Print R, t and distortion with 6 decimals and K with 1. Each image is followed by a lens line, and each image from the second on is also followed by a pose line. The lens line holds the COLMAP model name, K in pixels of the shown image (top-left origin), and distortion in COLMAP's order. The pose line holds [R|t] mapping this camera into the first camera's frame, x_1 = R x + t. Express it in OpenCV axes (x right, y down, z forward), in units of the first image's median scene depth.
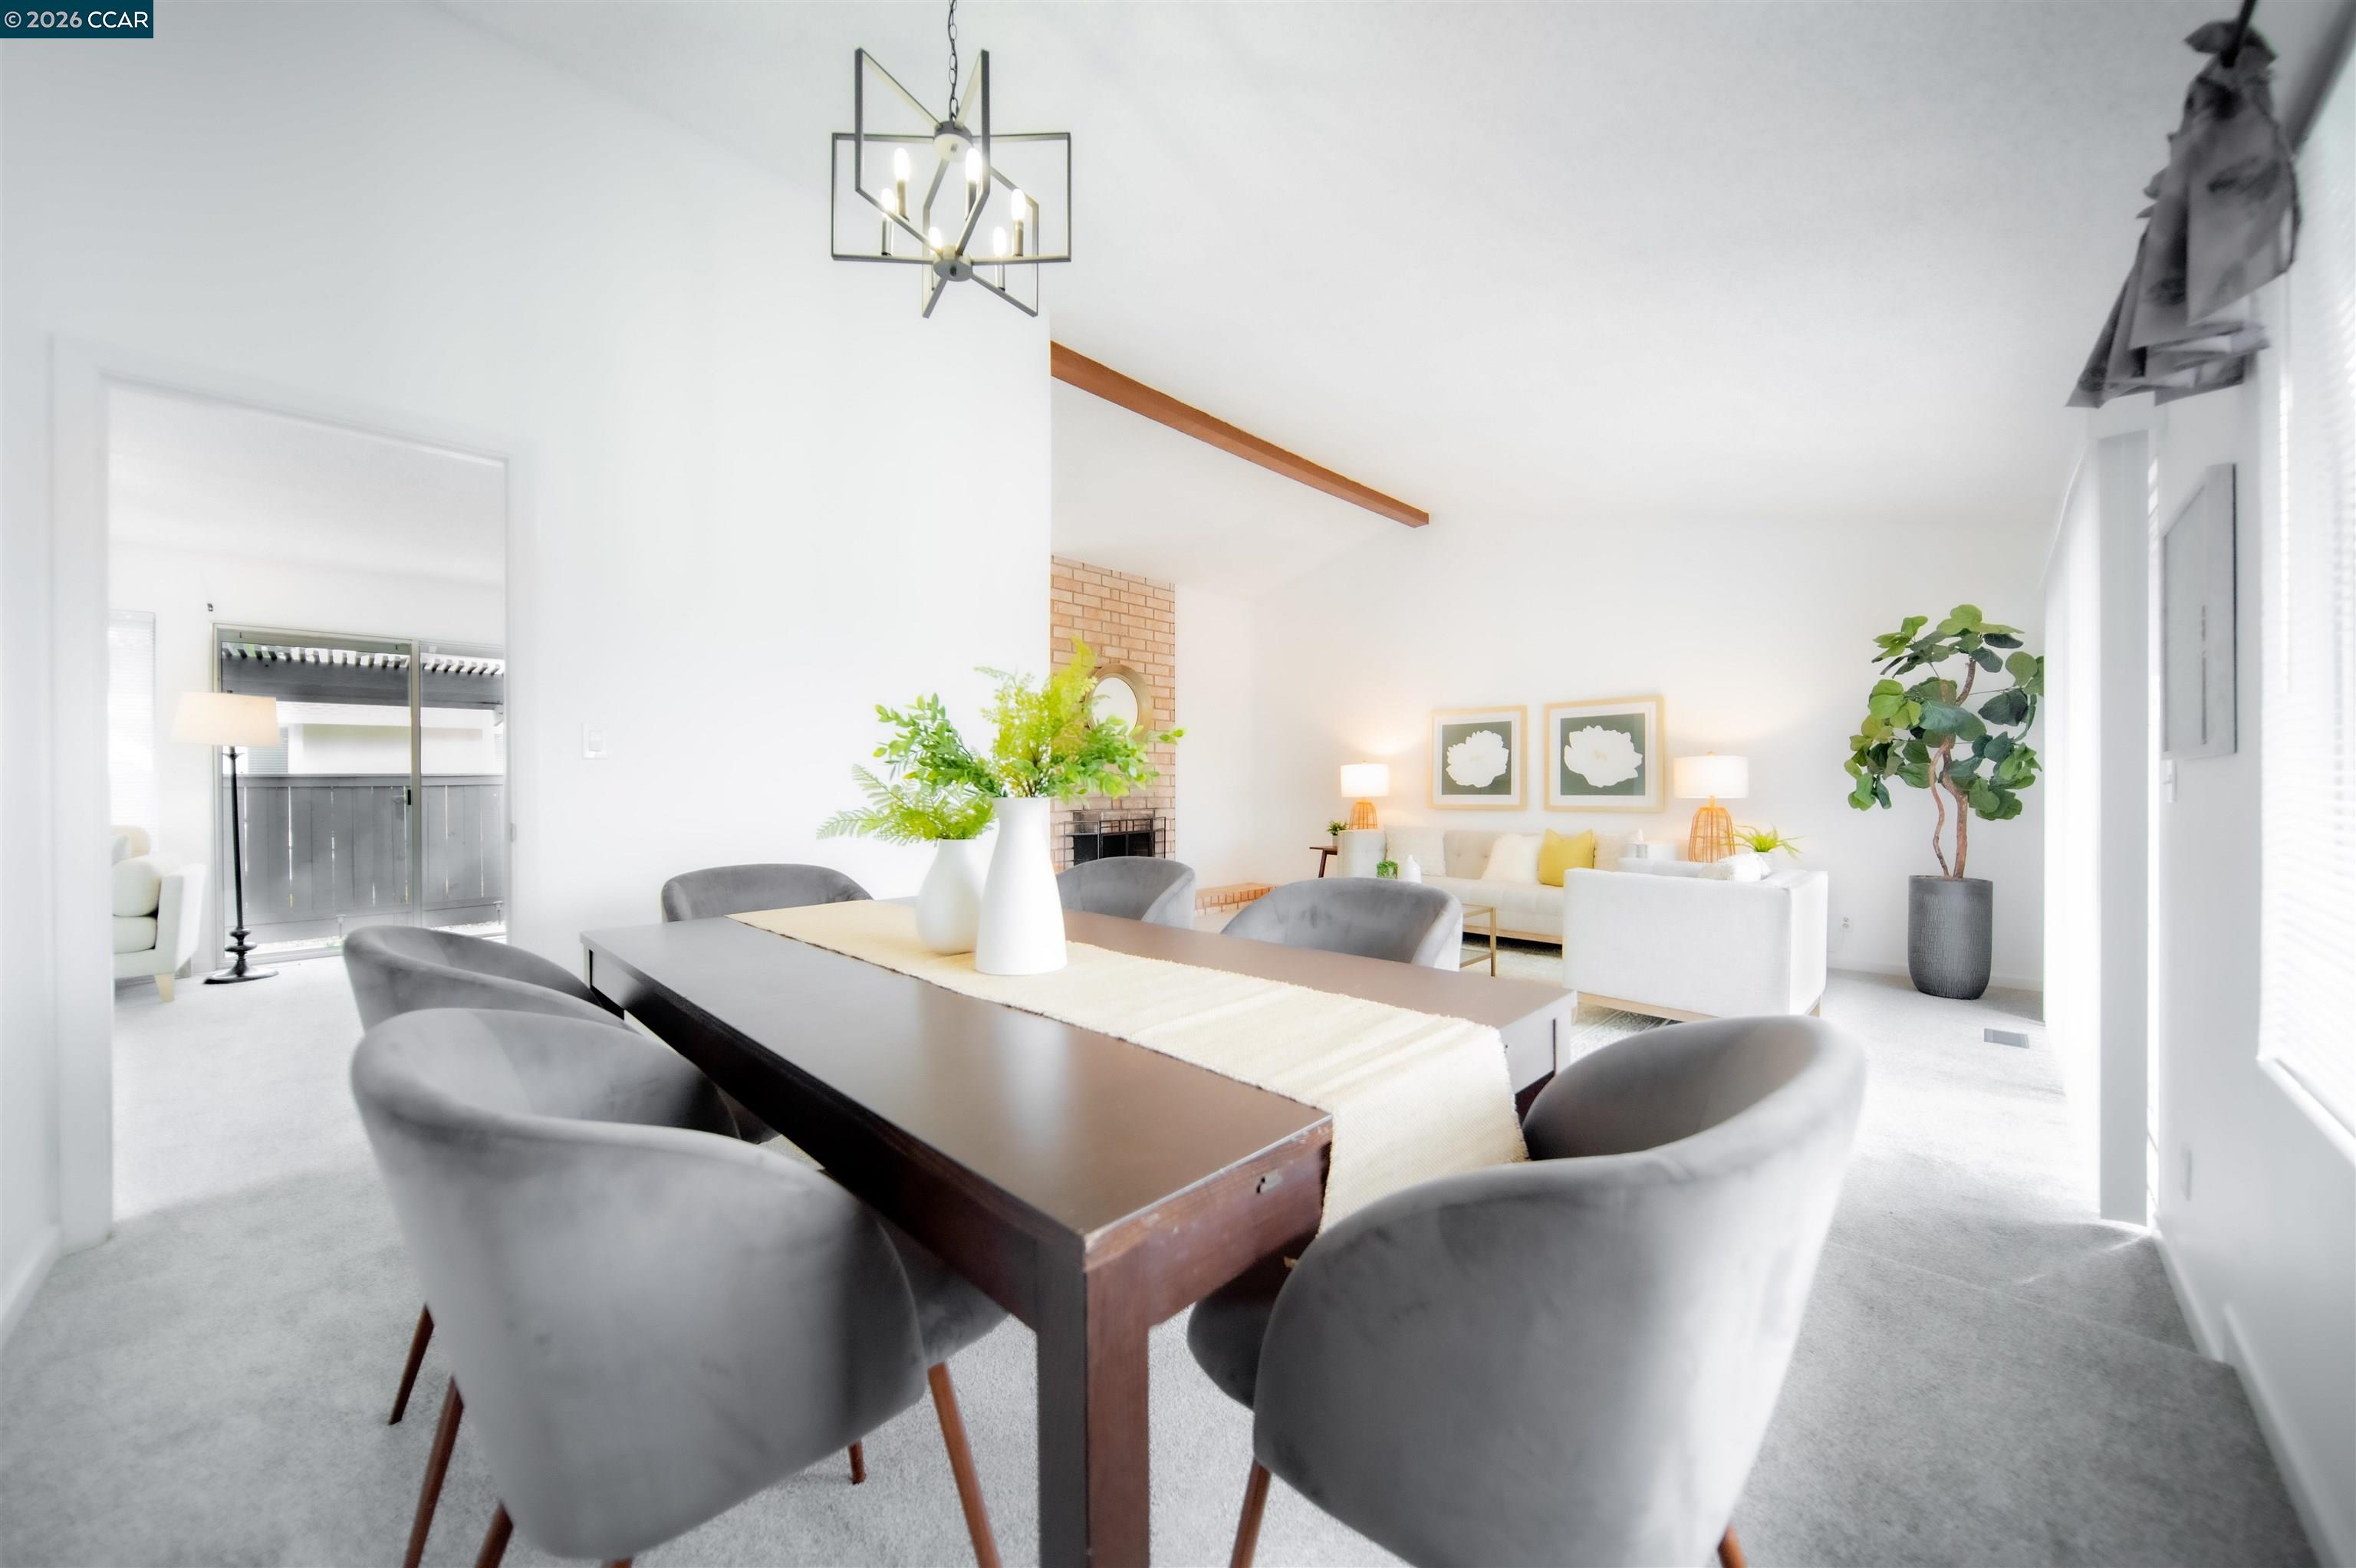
lens RADIAL K [[821.5, 0, 1184.4], [0, 821.5, 785.8], [0, 0, 1]] dist [-0.006522, -0.000257]
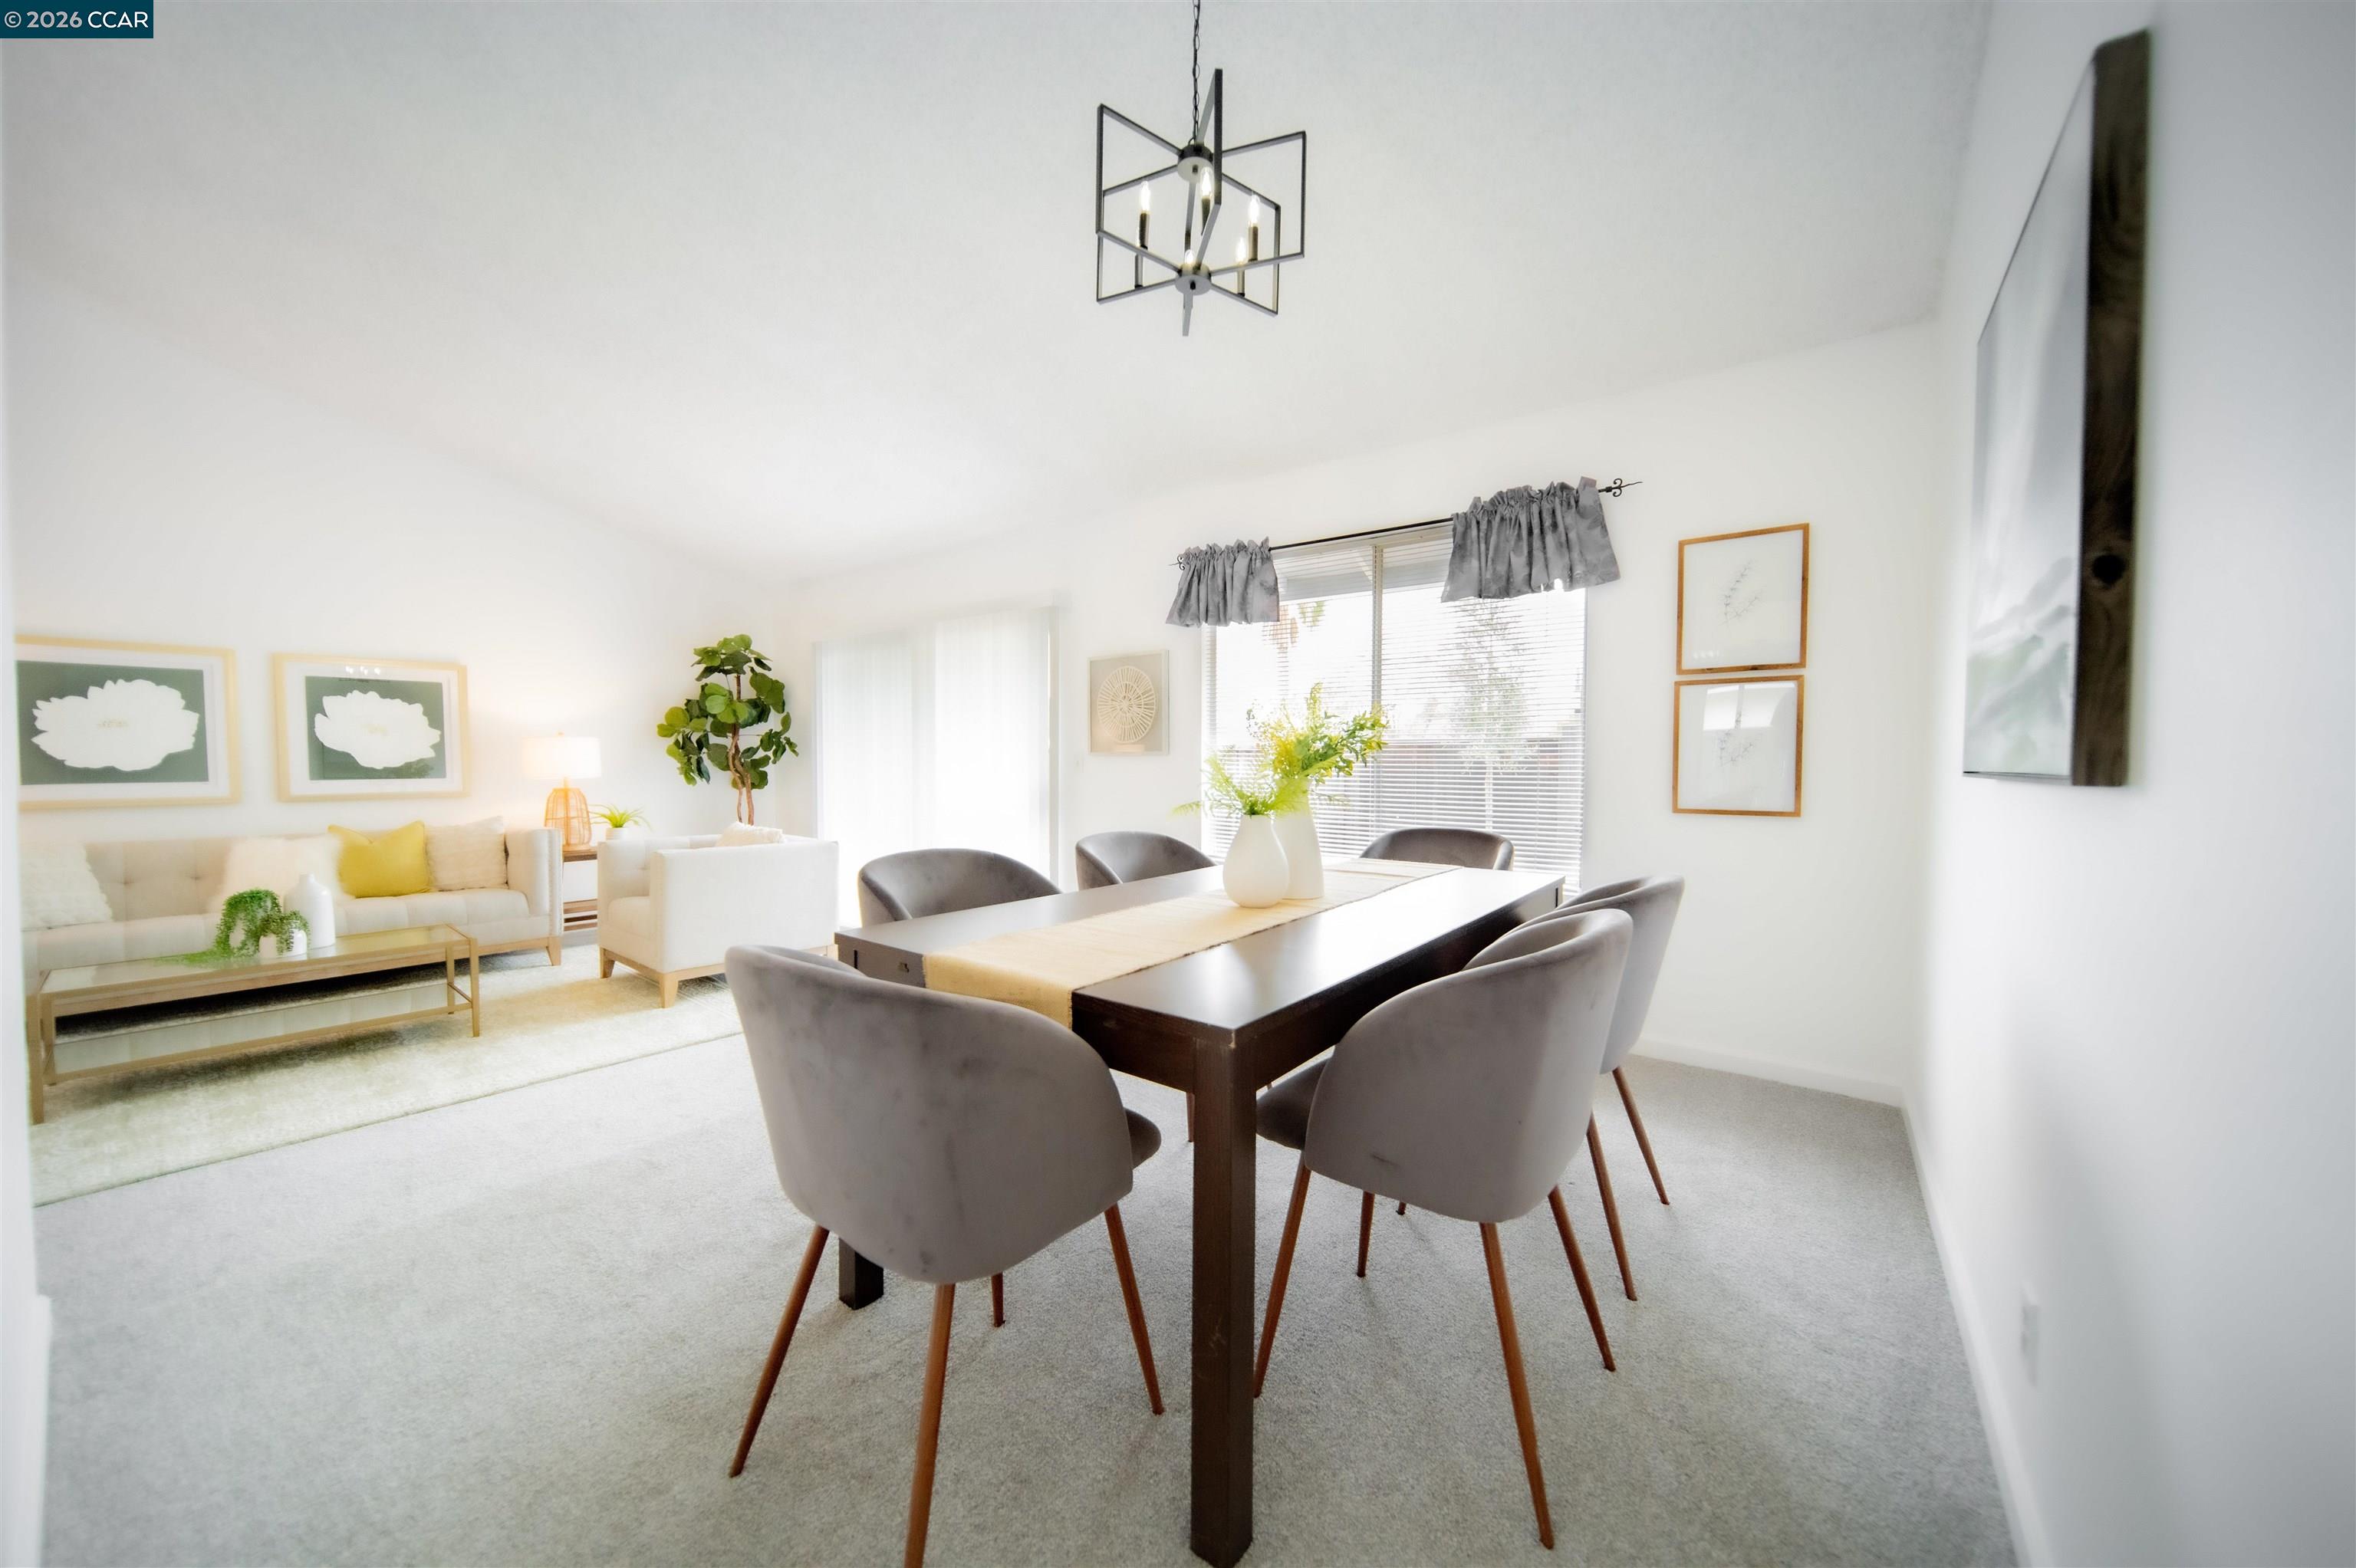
lens RADIAL K [[821.5, 0, 1179.1], [0, 821.5, 781.9], [0, 0, 1]] dist [-0.006522, -0.000257]
pose [[-0.117788, -0.026700, 0.992680, -0.359846], [0.000872, 0.999635, 0.026991, -0.005841], [-0.993038, 0.004045, -0.117722, 0.301089]]
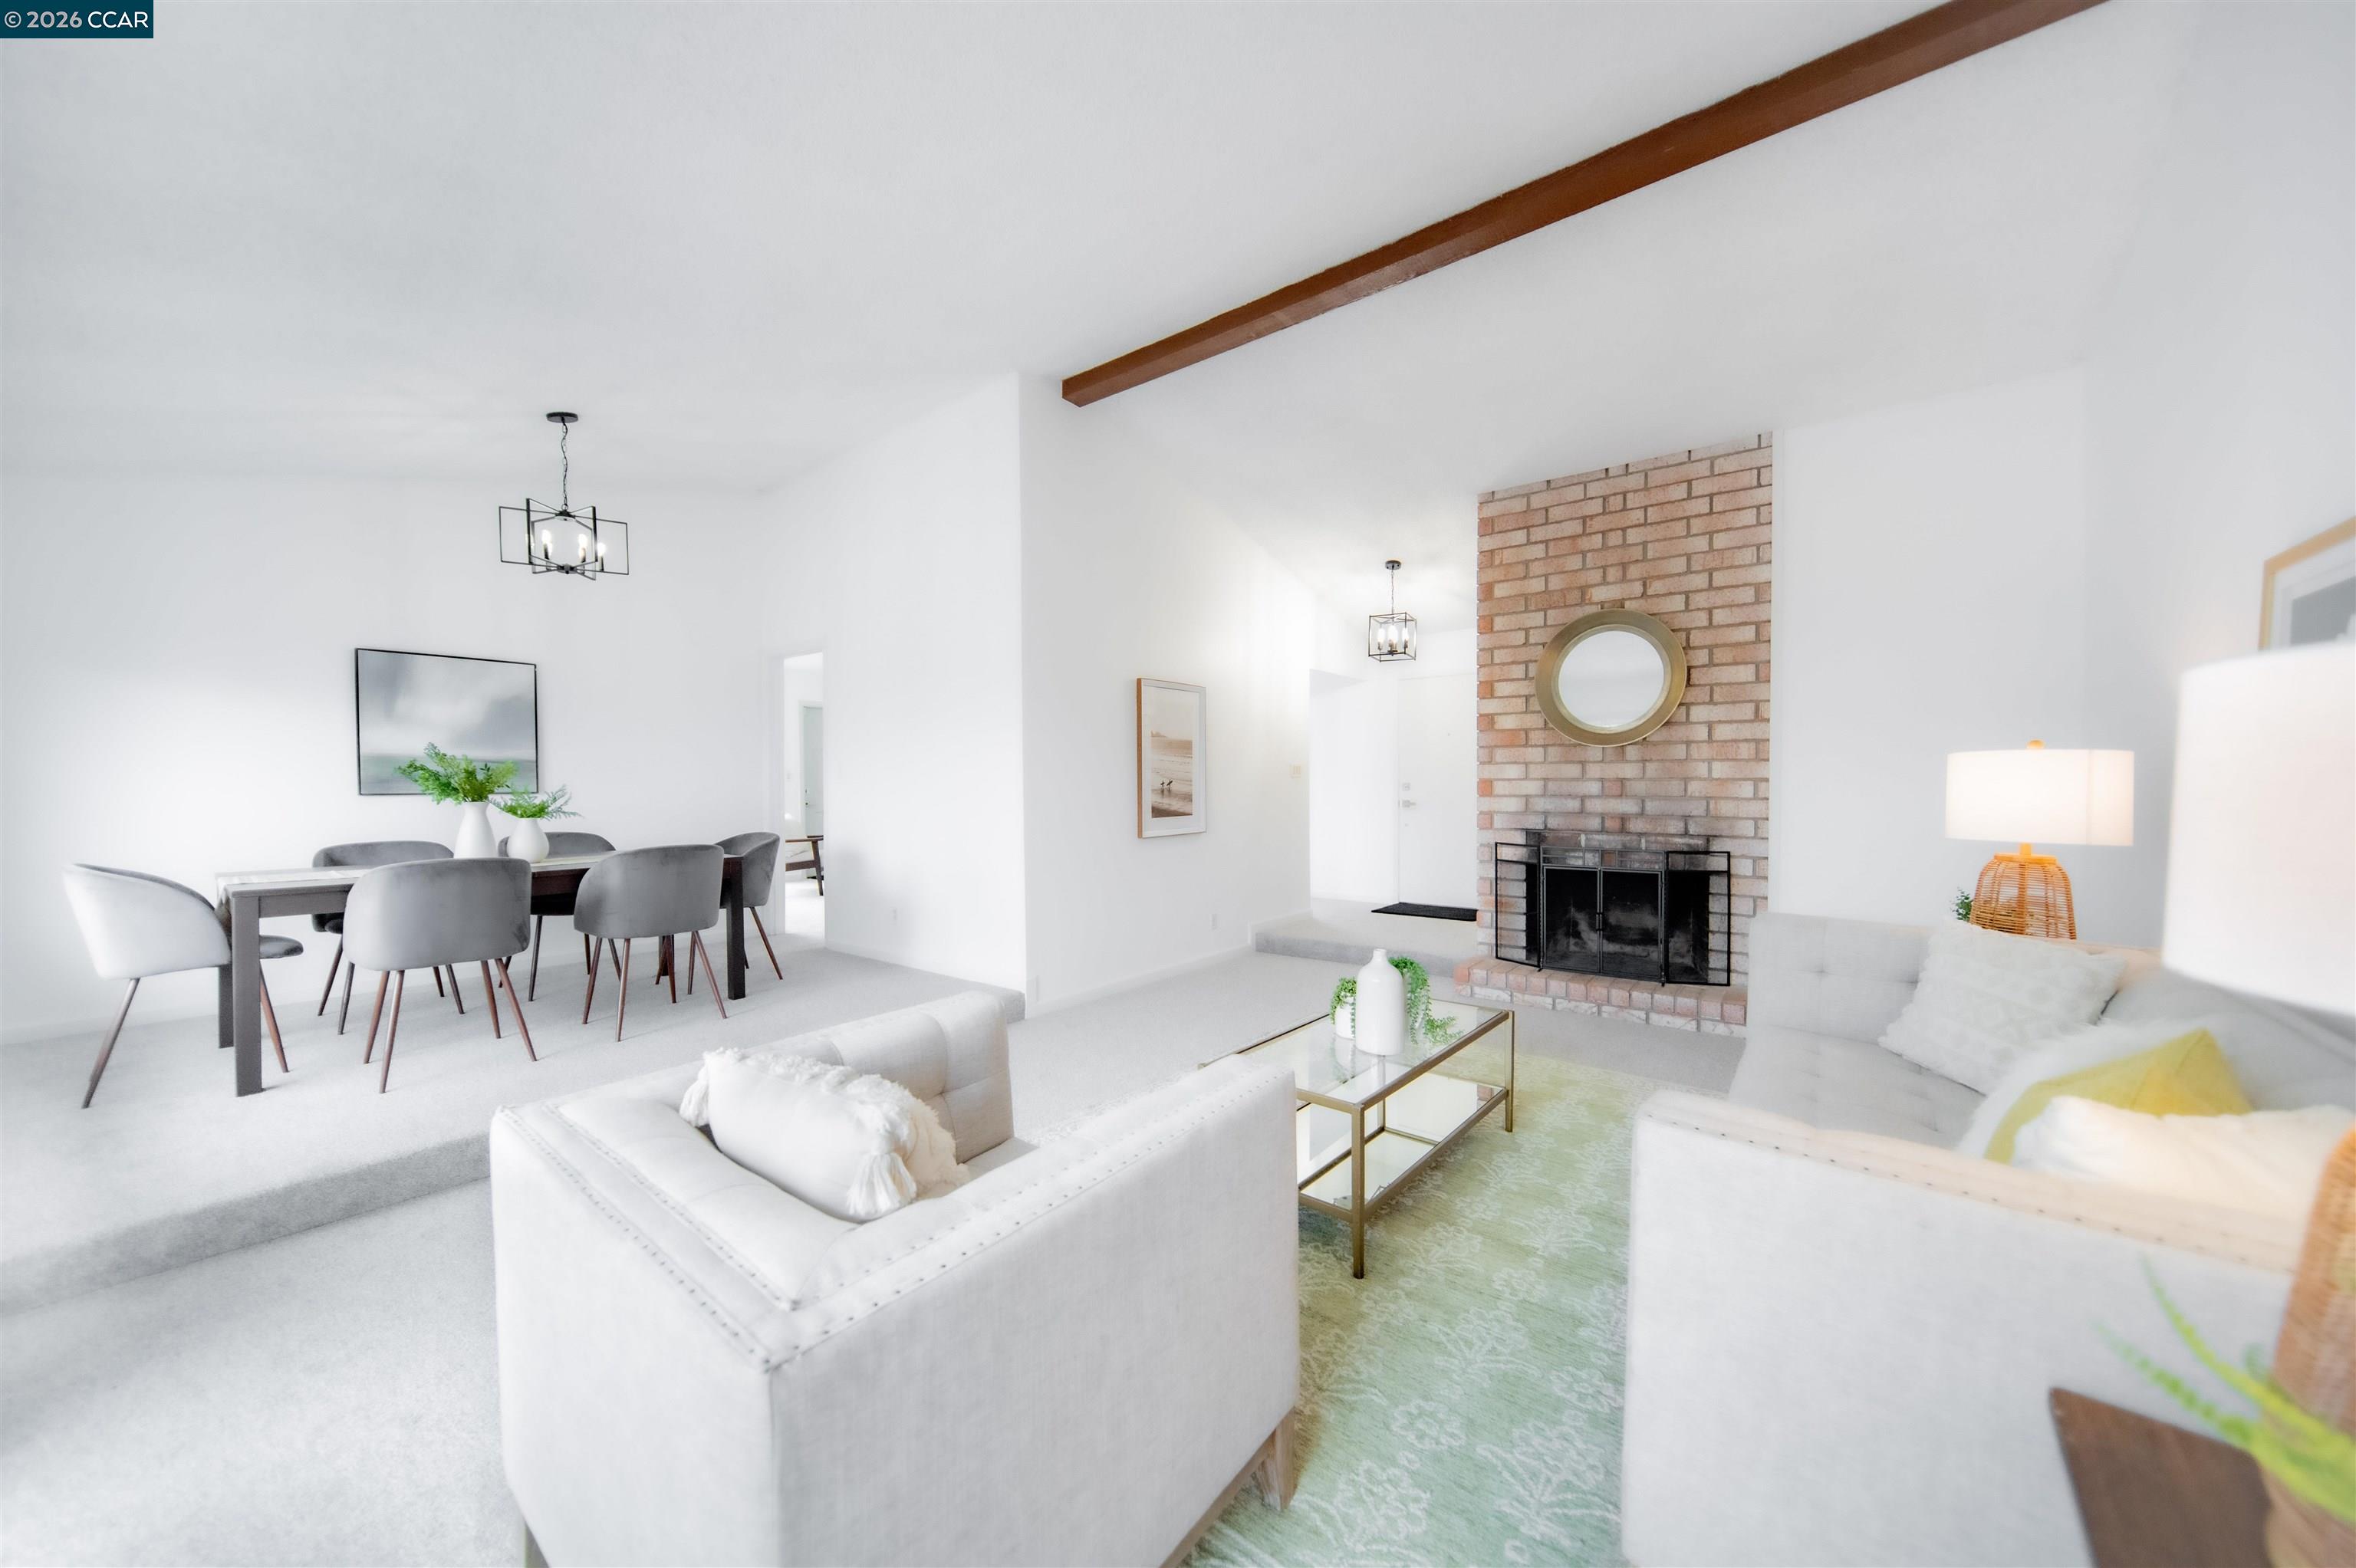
lens RADIAL K [[821.5, 0, 1178.1], [0, 821.5, 792.0], [0, 0, 1]] dist [-0.006522, -0.000257]
pose [[0.113945, 0.019175, -0.993302, 0.587332], [-0.000341, 0.999814, 0.019262, -0.017609], [0.993487, -0.001856, 0.113930, 0.648102]]
